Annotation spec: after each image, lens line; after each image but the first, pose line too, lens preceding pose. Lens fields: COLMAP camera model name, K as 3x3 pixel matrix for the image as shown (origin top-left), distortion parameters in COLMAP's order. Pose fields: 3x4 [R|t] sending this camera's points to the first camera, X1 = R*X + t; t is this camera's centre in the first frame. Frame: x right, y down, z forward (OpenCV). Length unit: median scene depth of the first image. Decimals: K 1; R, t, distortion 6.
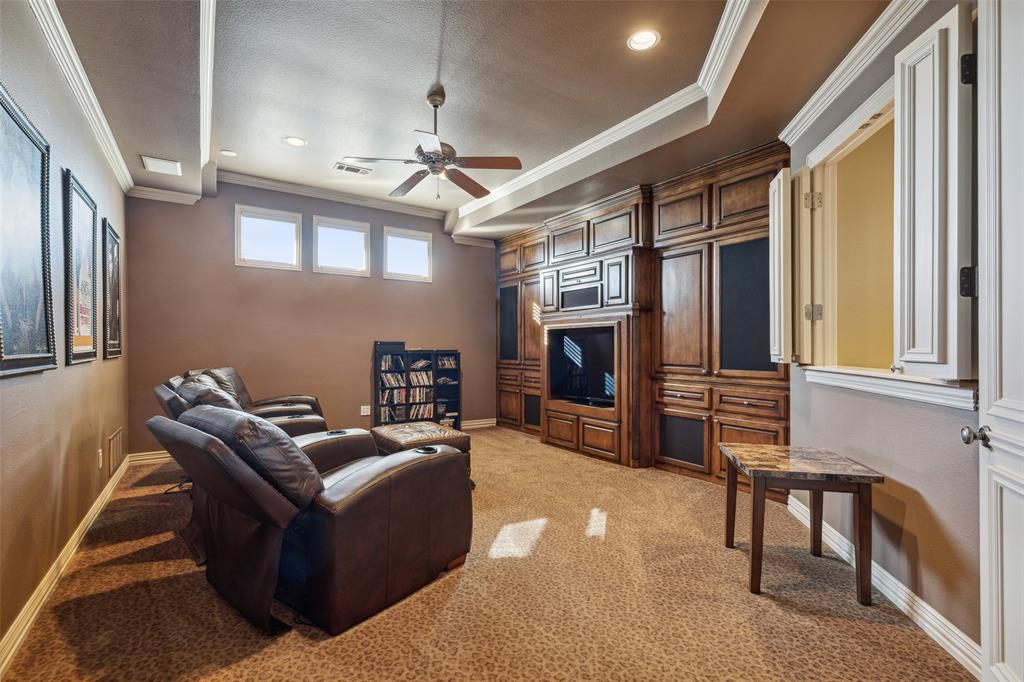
lens RADIAL K [[460.1, 0, 513.4], [0, 460.1, 346.5], [0, 0, 1]] dist [0.001109, 0.000196]
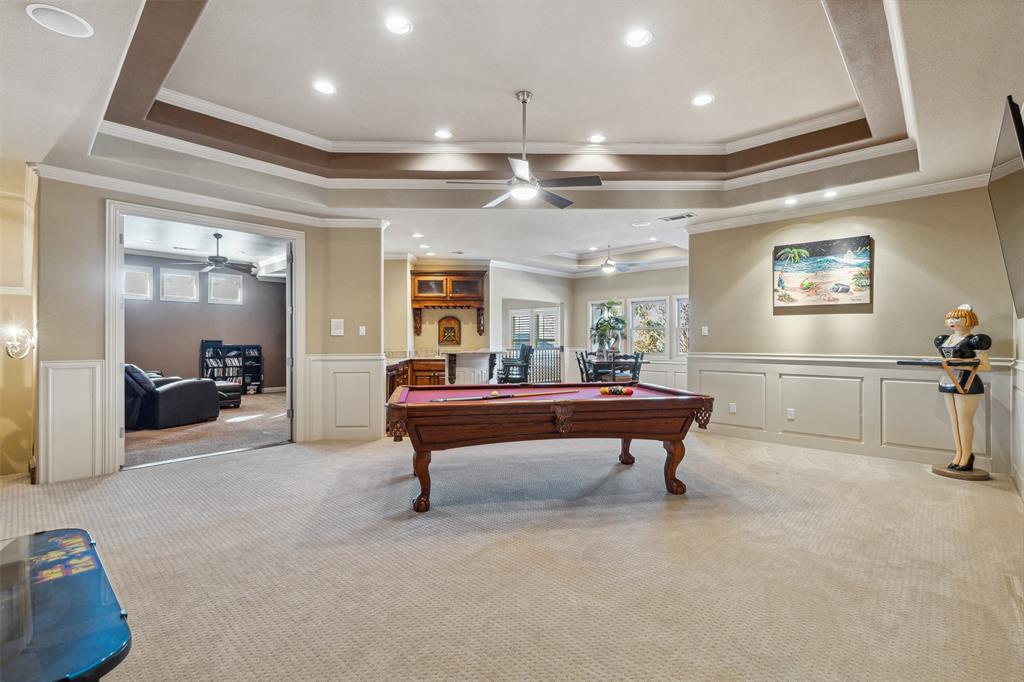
lens RADIAL K [[460.1, 0, 510.4], [0, 460.1, 335.9], [0, 0, 1]] dist [0.001109, 0.000196]
pose [[0.976637, -0.001378, 0.214889, 0.434940], [0.003871, 0.999930, -0.011184, -0.003361], [-0.214859, 0.011754, 0.976574, -0.885299]]
